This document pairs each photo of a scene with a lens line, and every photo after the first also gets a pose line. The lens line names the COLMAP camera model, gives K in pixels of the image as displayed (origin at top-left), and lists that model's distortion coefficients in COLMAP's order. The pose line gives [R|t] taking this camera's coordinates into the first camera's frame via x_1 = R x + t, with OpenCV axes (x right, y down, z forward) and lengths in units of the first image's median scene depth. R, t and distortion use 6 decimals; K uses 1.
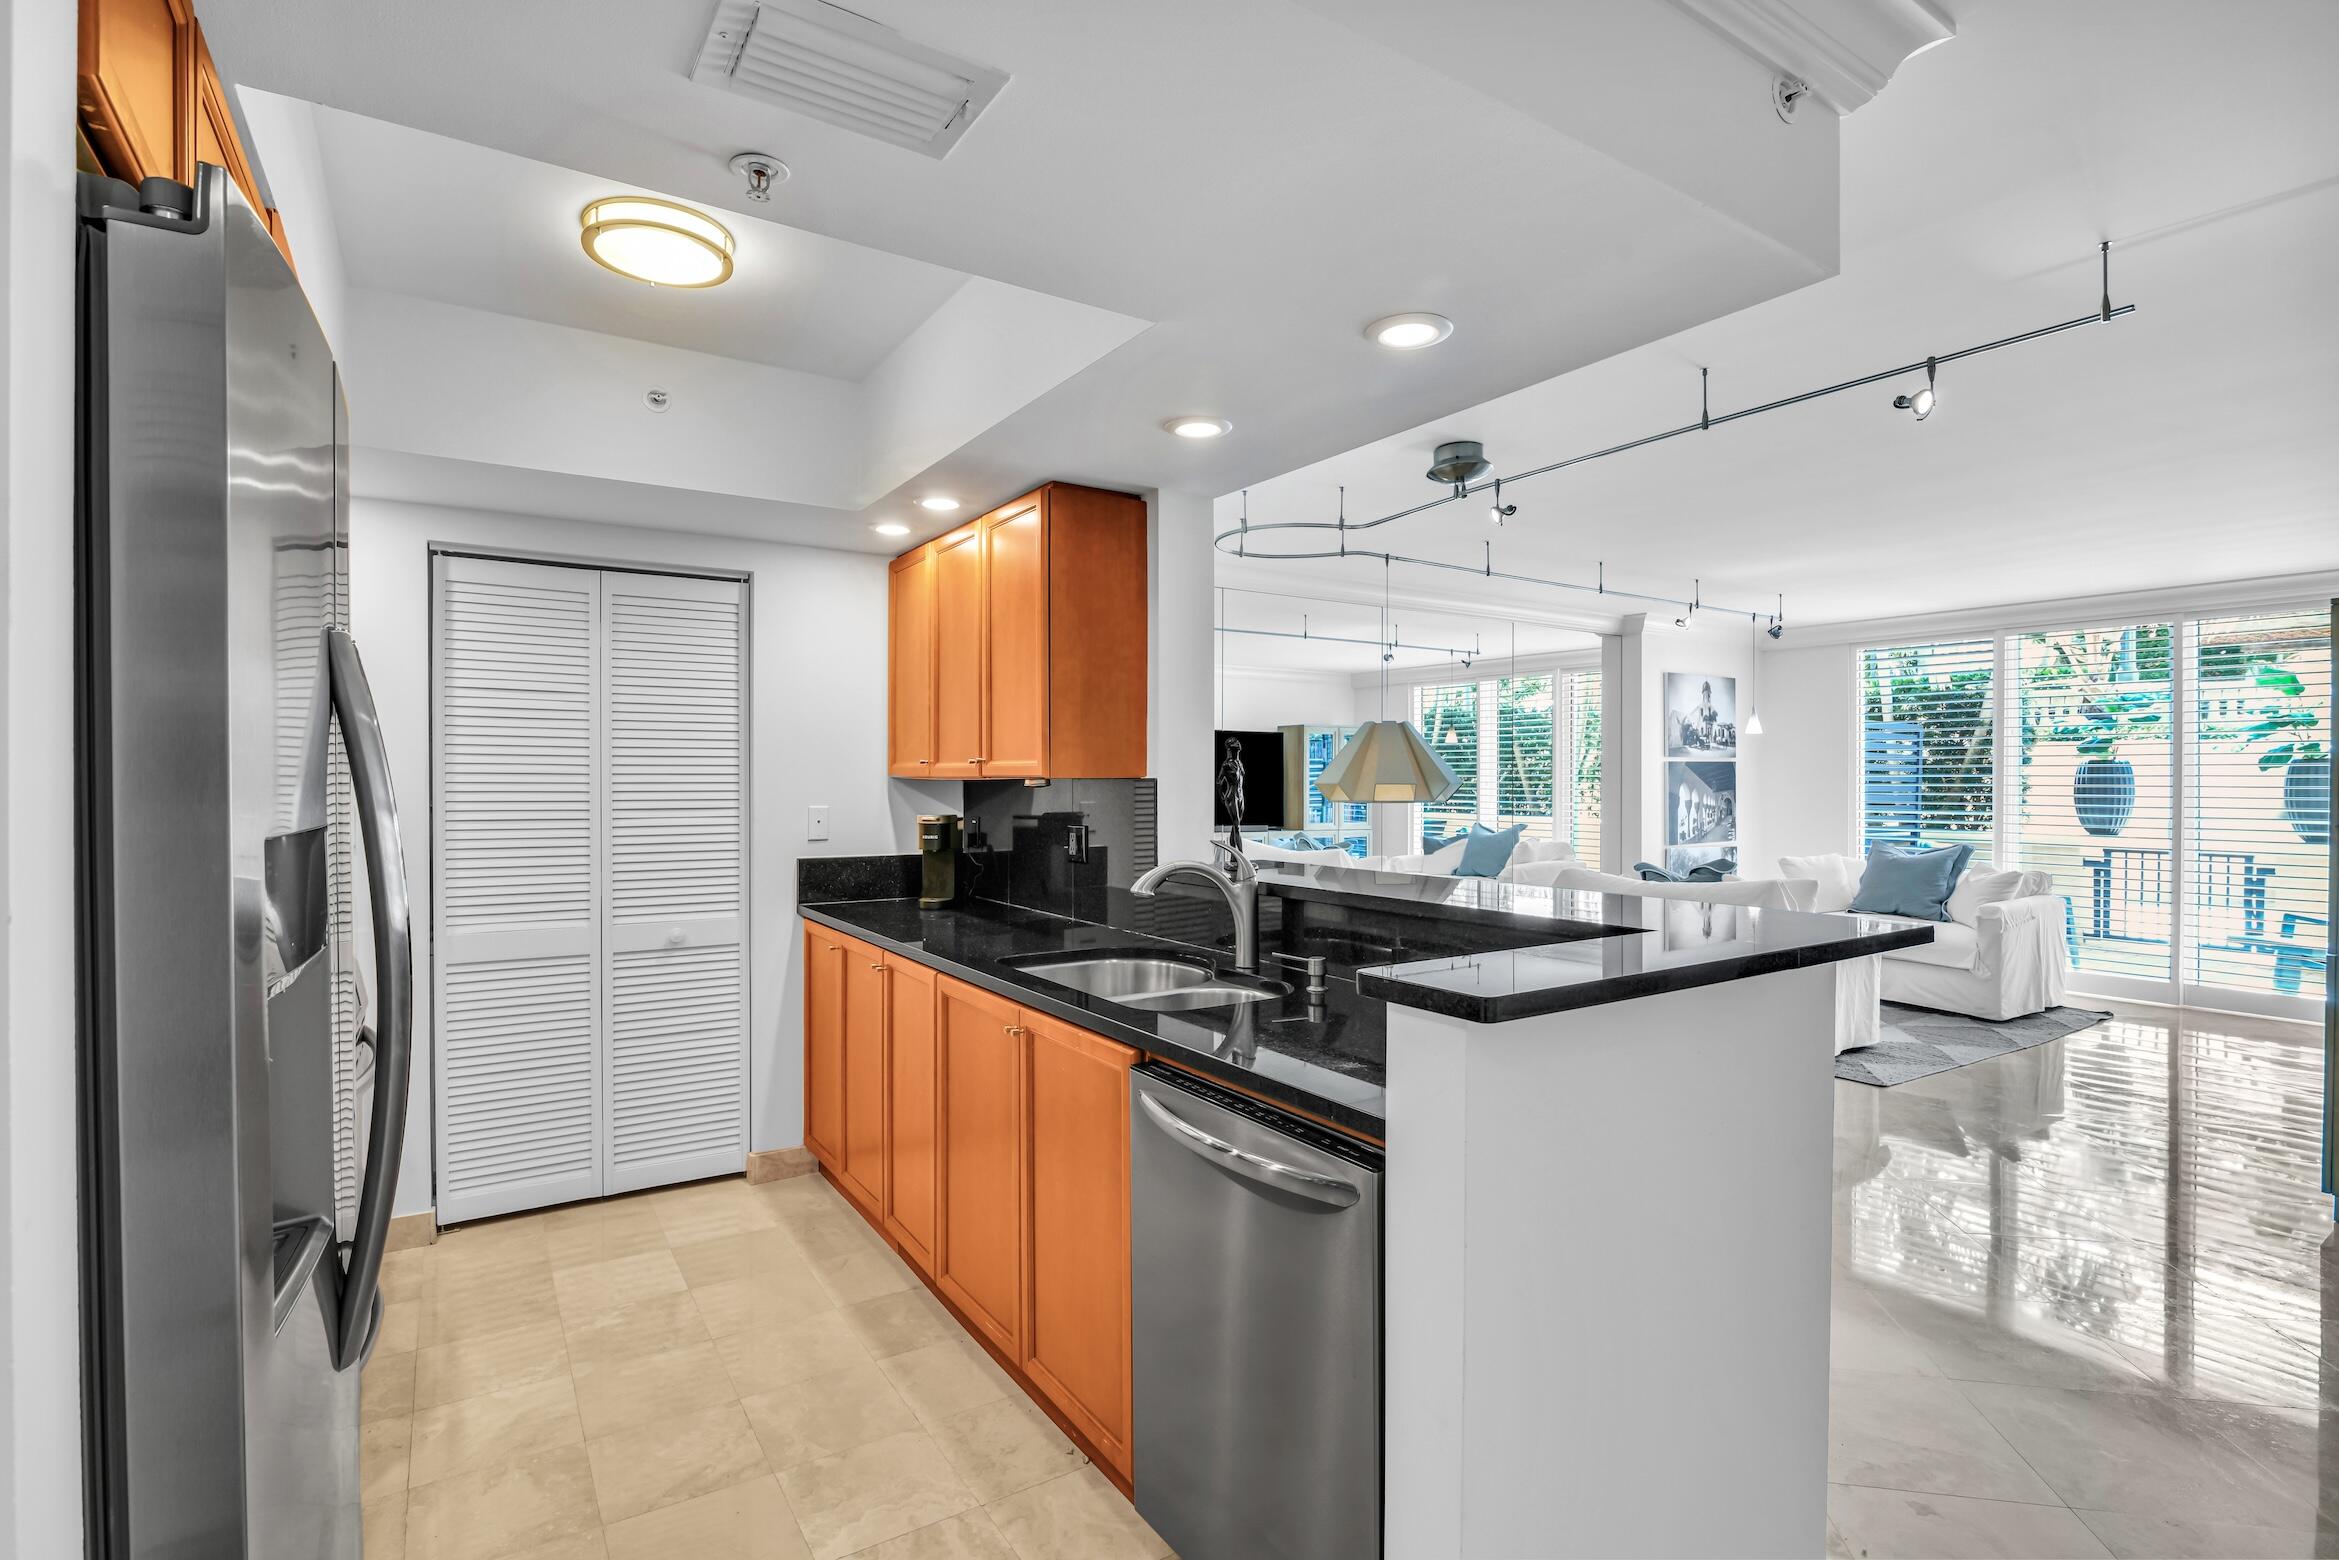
lens RADIAL K [[1102.1, 0, 1159.1], [0, 1102.1, 781.7], [0, 0, 1]] dist [-0.020904, -0.000086]
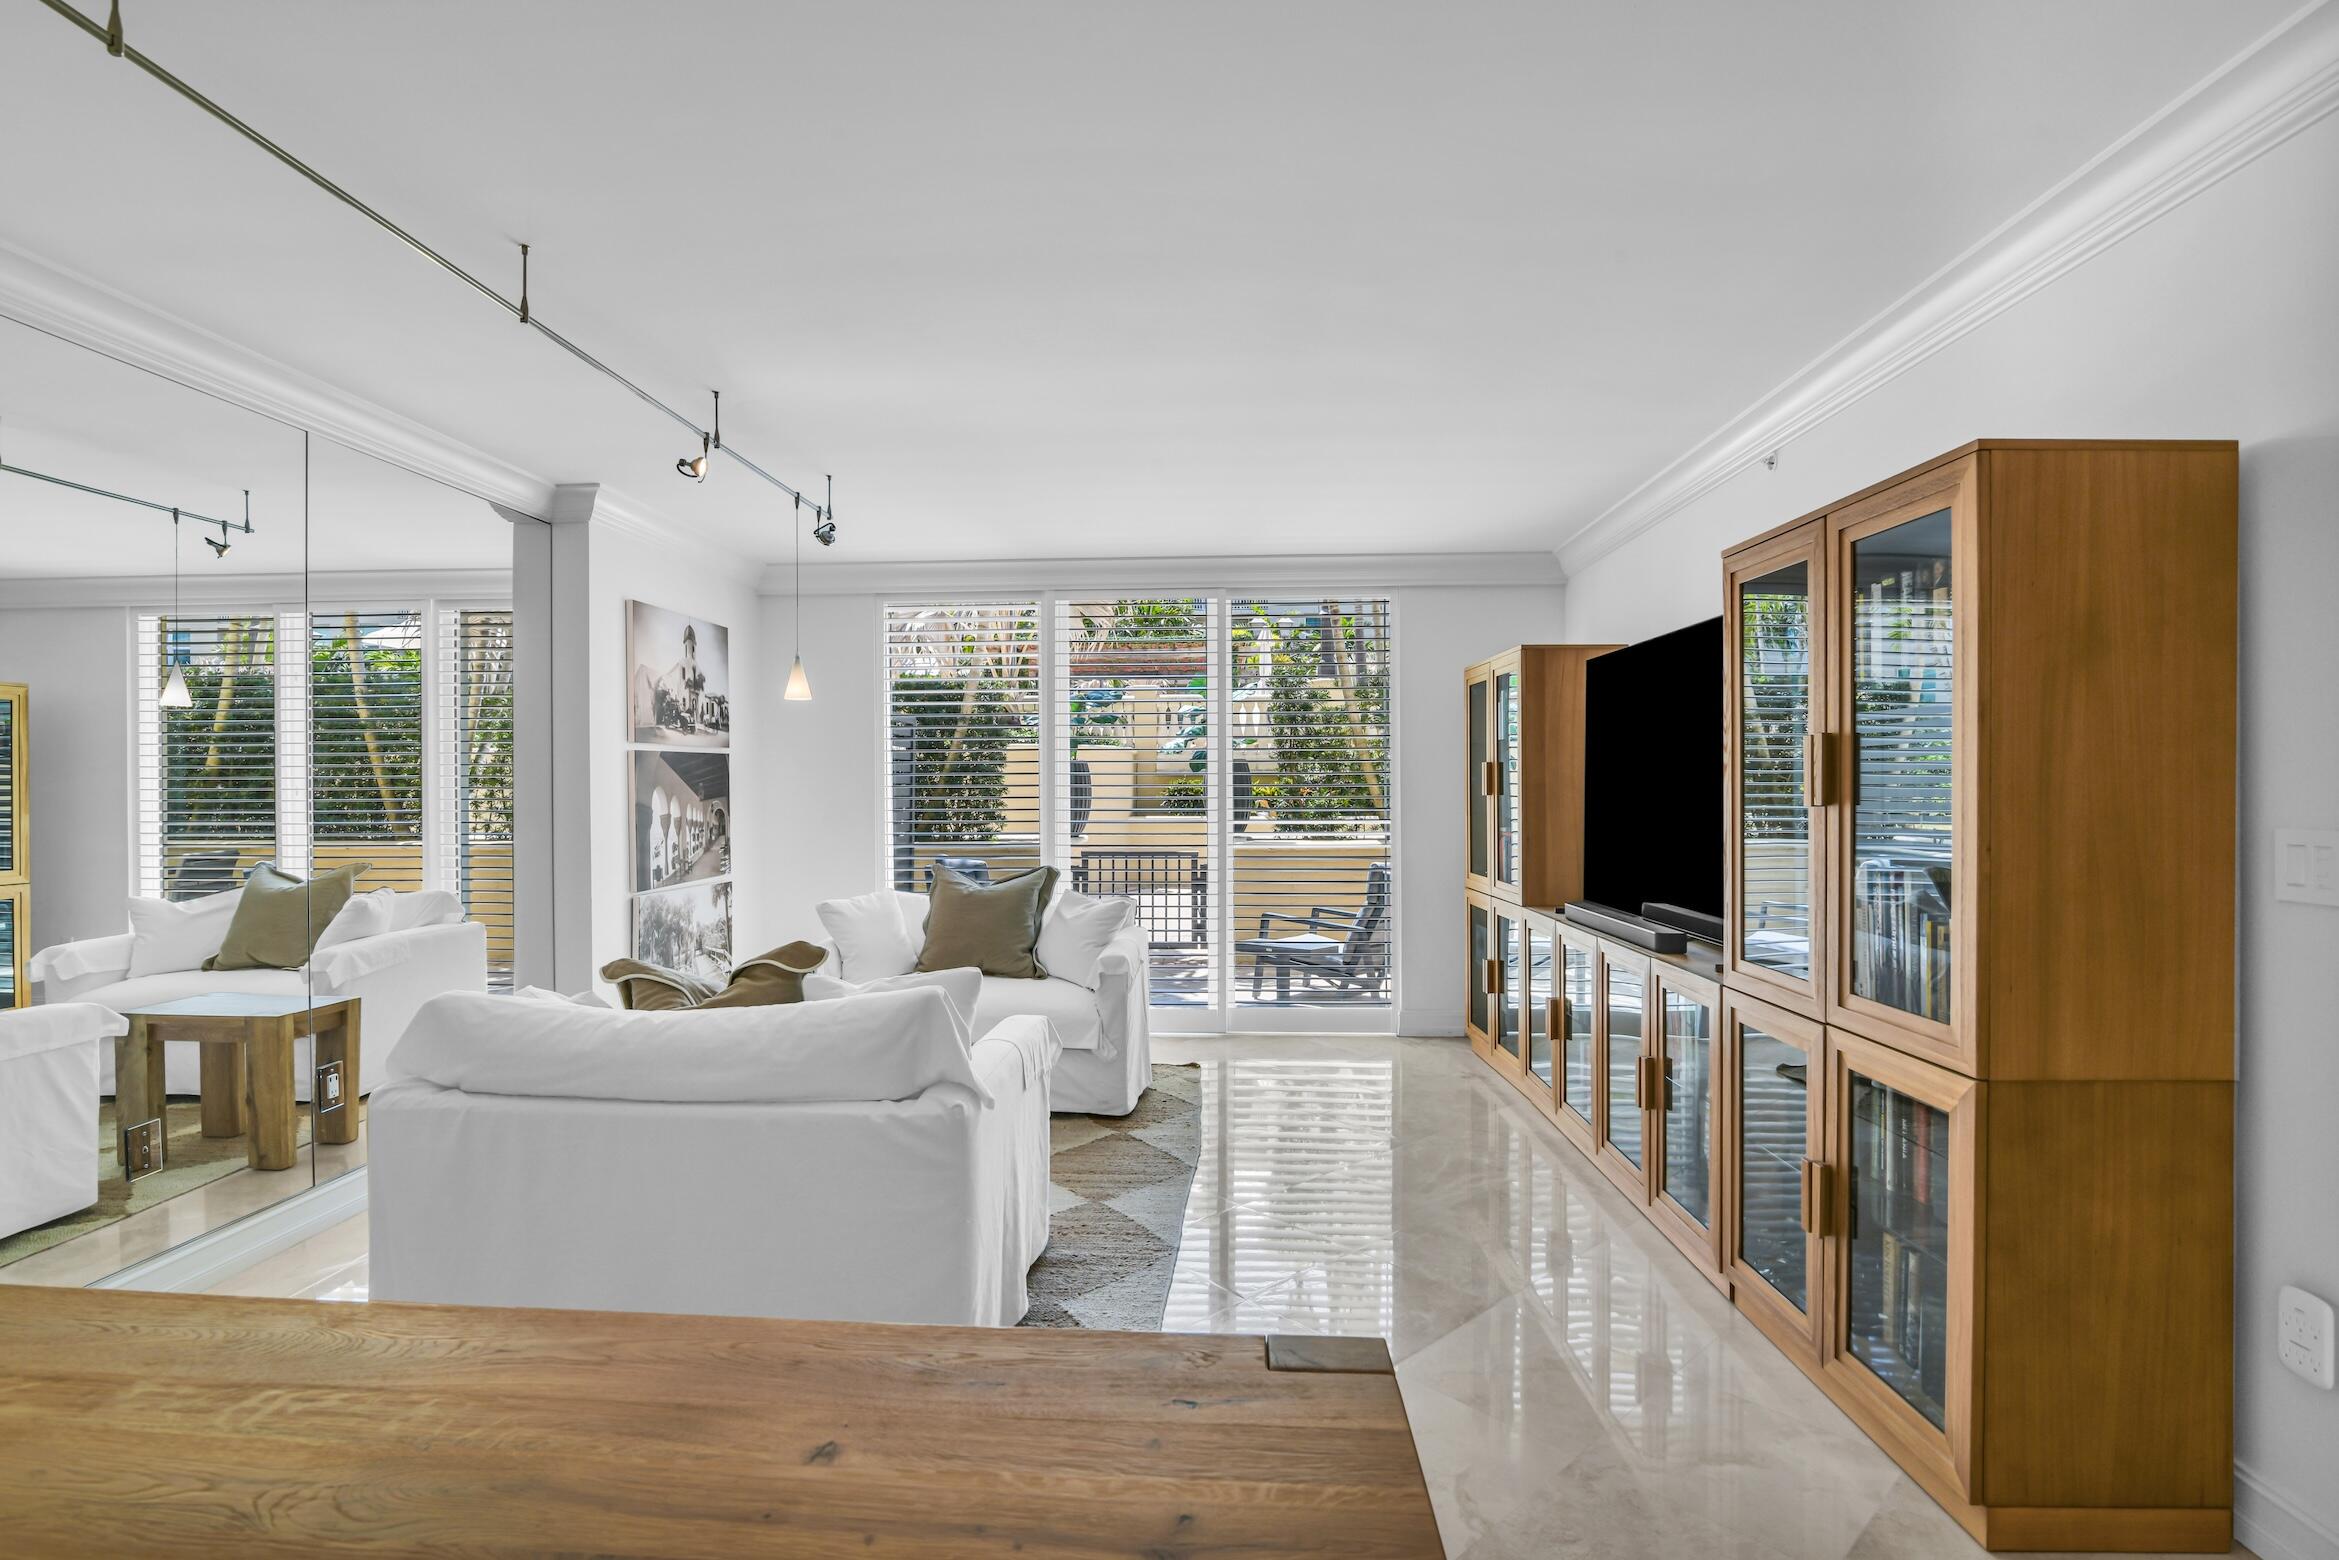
lens RADIAL K [[1061.7, 0, 1141.4], [0, 1061.7, 788.0], [0, 0, 1]] dist [-0.018493, -0.000015]
pose [[0.597173, -0.008352, 0.802069, 0.166362], [0.007262, 0.999961, 0.005006, 0.001098], [-0.802080, 0.002835, 0.597210, 0.430421]]
